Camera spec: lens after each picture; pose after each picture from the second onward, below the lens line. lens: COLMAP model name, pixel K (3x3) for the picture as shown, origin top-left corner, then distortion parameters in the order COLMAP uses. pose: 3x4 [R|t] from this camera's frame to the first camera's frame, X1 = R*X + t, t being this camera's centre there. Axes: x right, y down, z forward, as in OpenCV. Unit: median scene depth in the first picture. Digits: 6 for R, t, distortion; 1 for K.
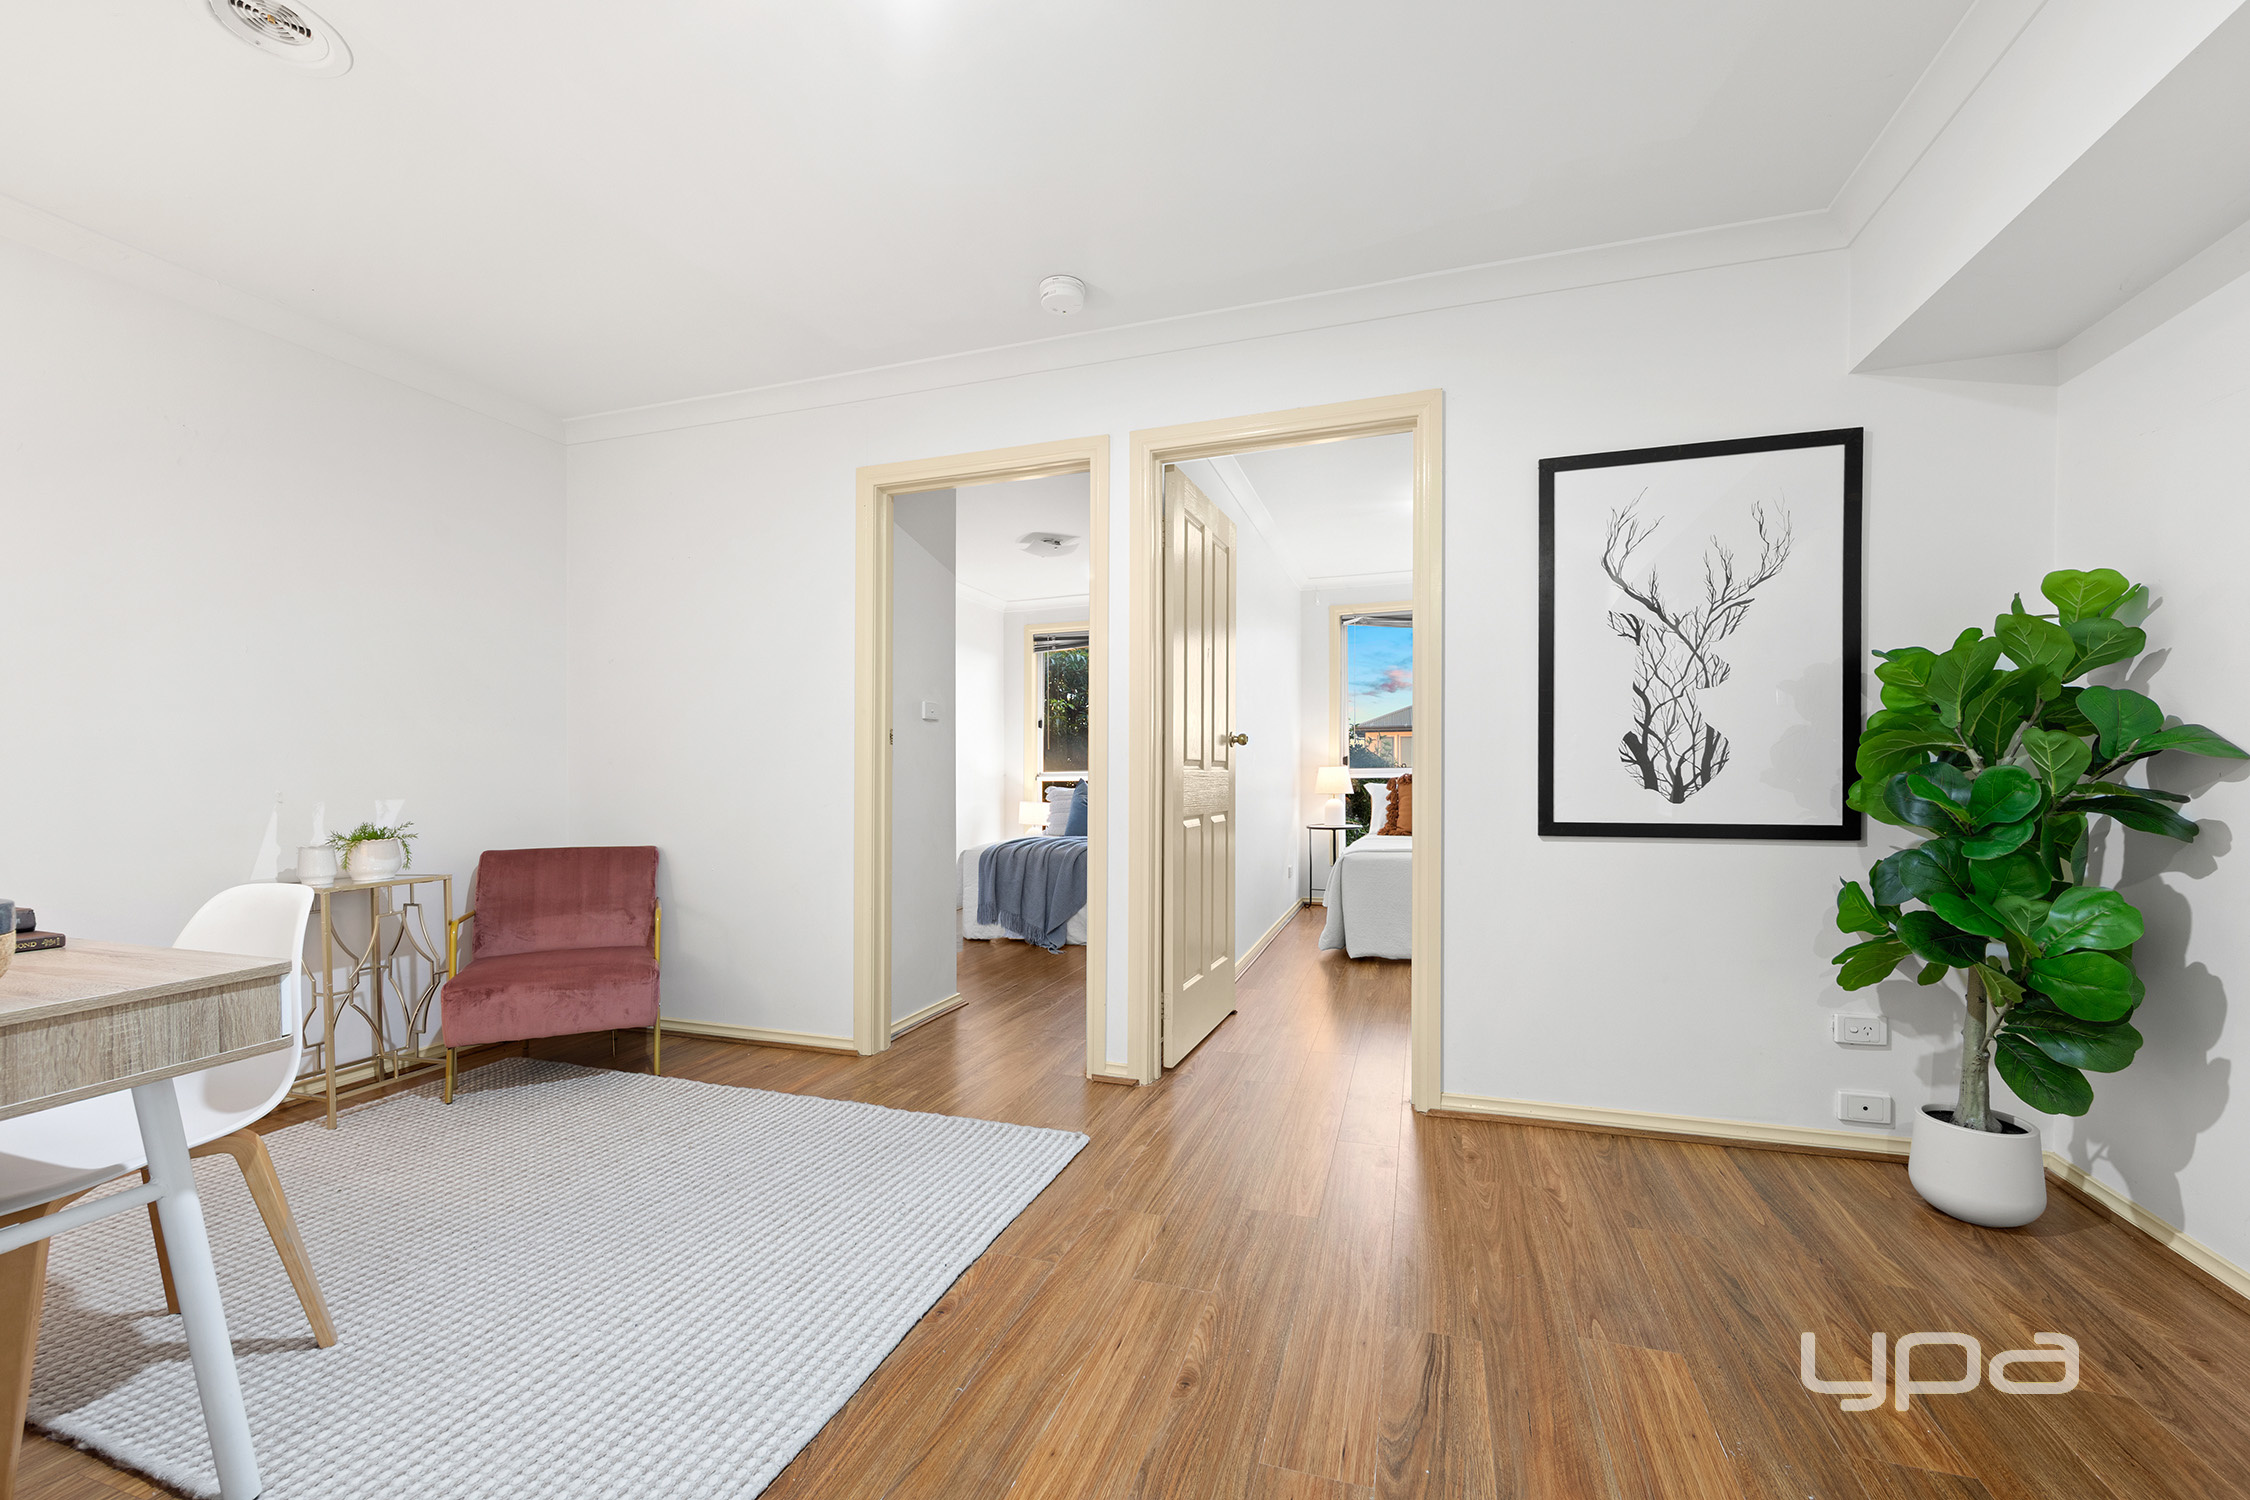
lens RADIAL K [[896.6, 0, 1126.6], [0, 896.6, 772.7], [0, 0, 1]] dist [-0.002186, -0.000167]
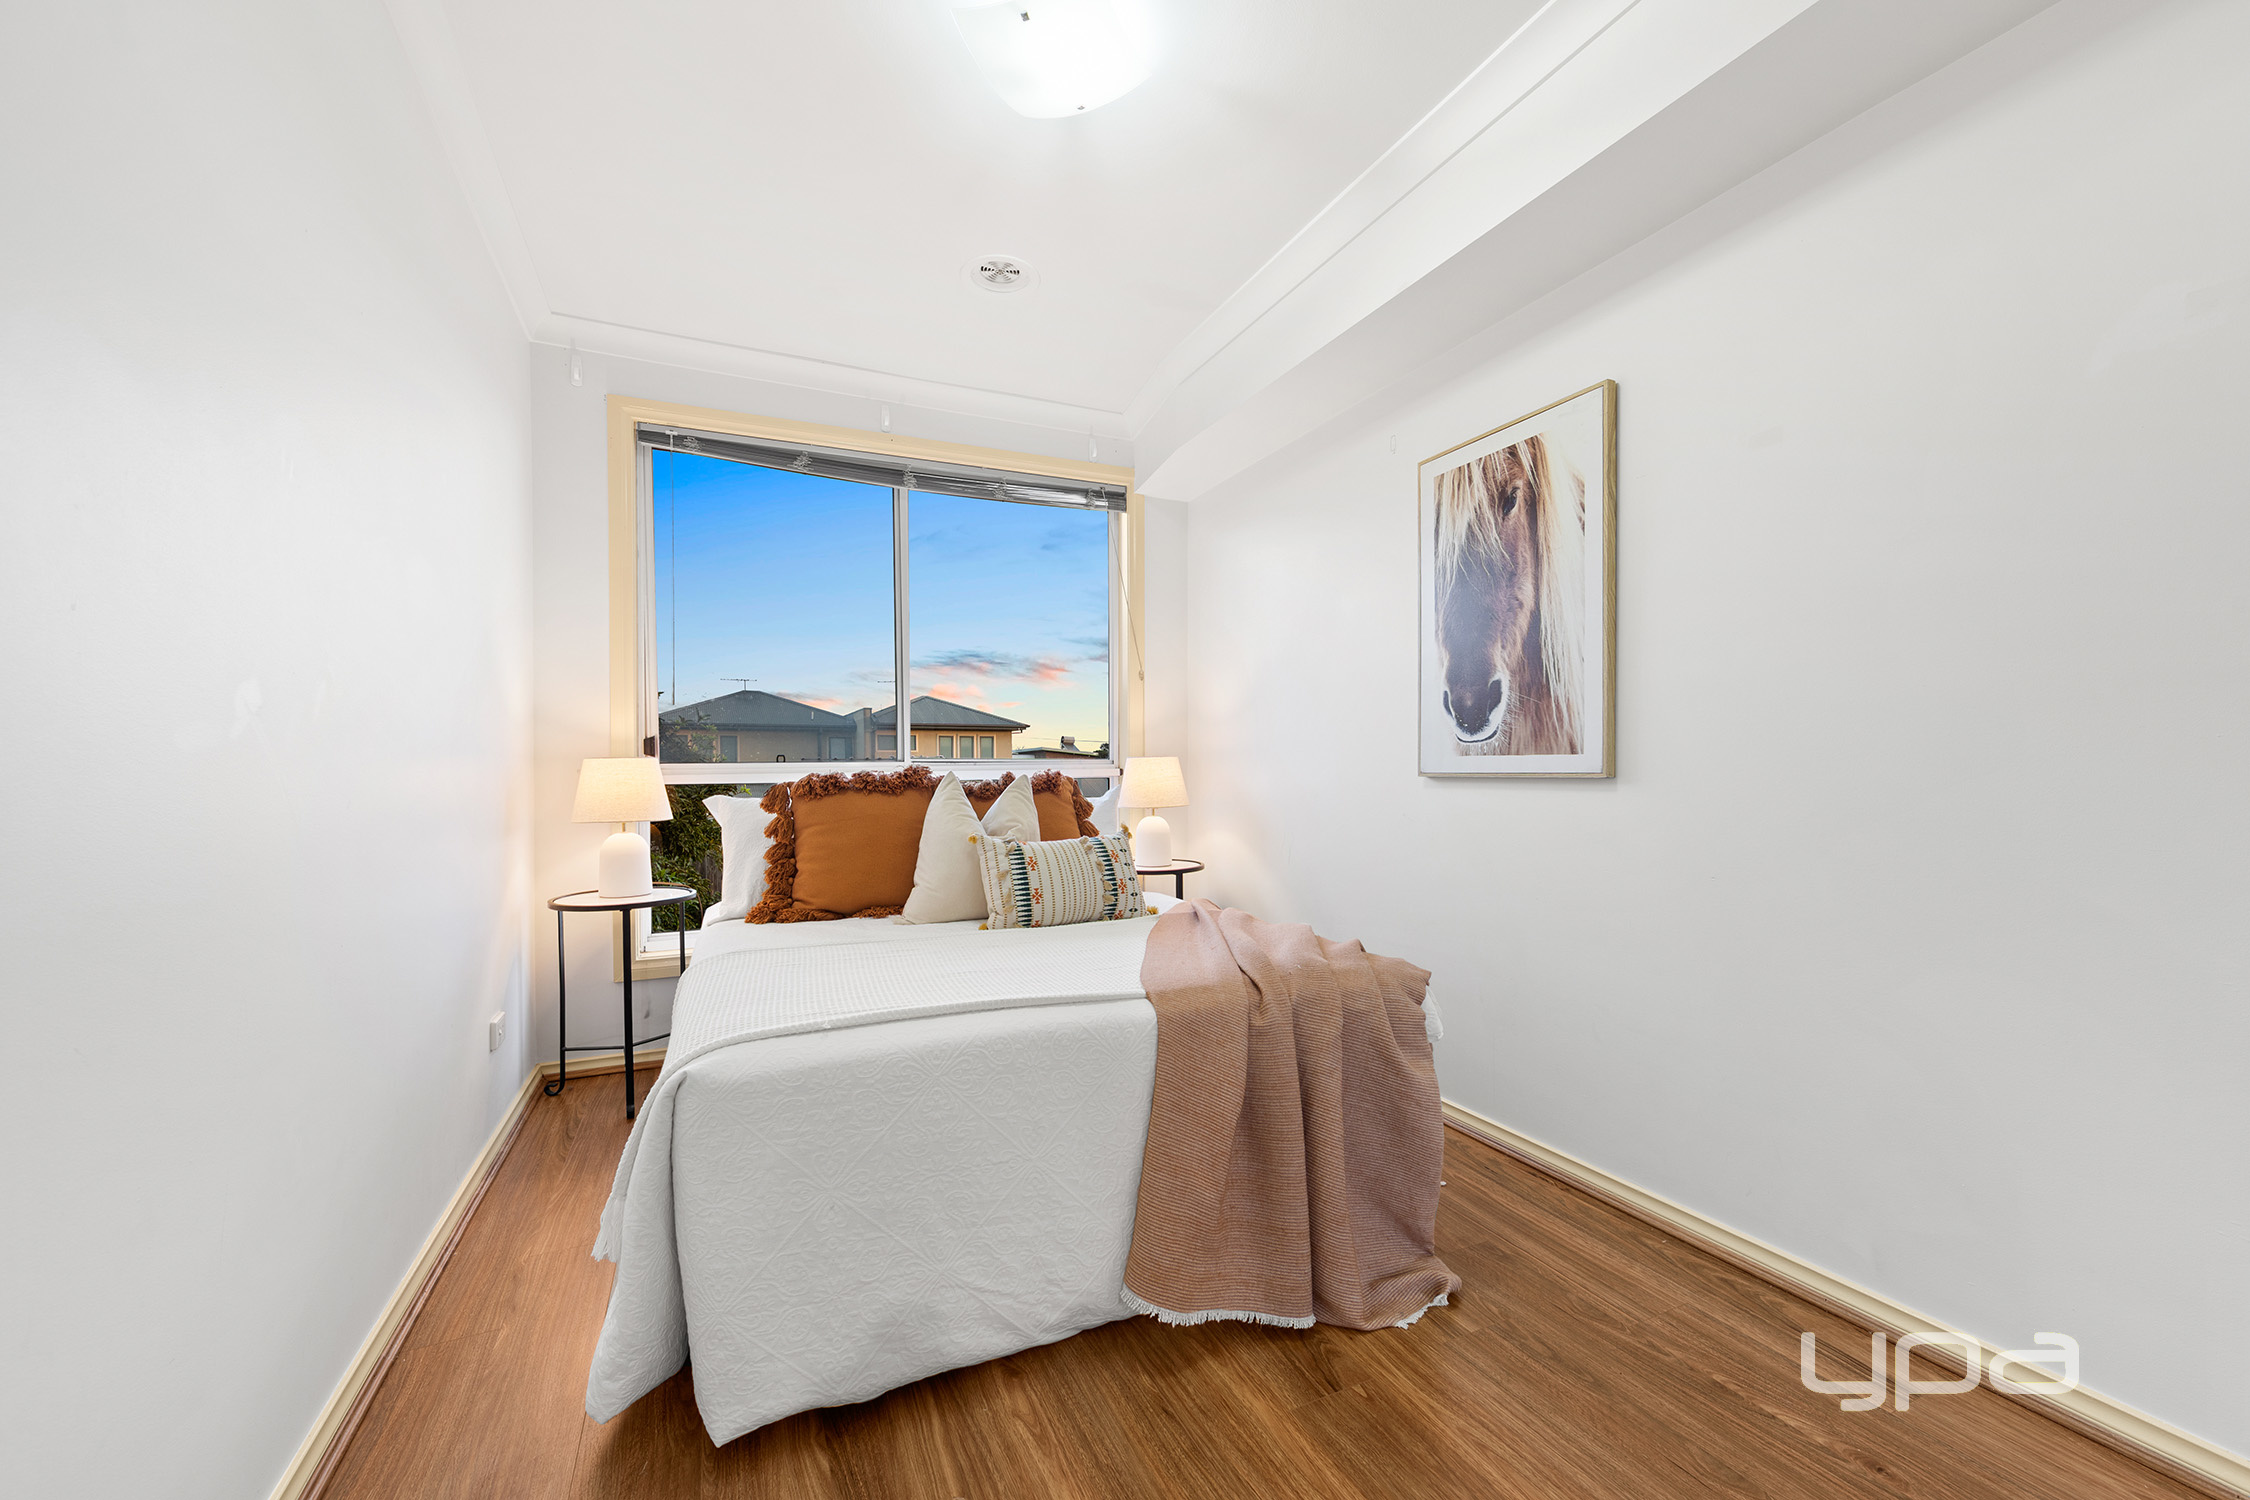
lens RADIAL K [[896.6, 0, 1126.6], [0, 896.6, 772.7], [0, 0, 1]] dist [-0.002186, -0.000167]
pose [[0.728004, -0.004689, 0.685557, 0.124506], [0.006388, 0.999980, 0.000056, 0.001670], [-0.685544, 0.004339, 0.728019, 0.576441]]
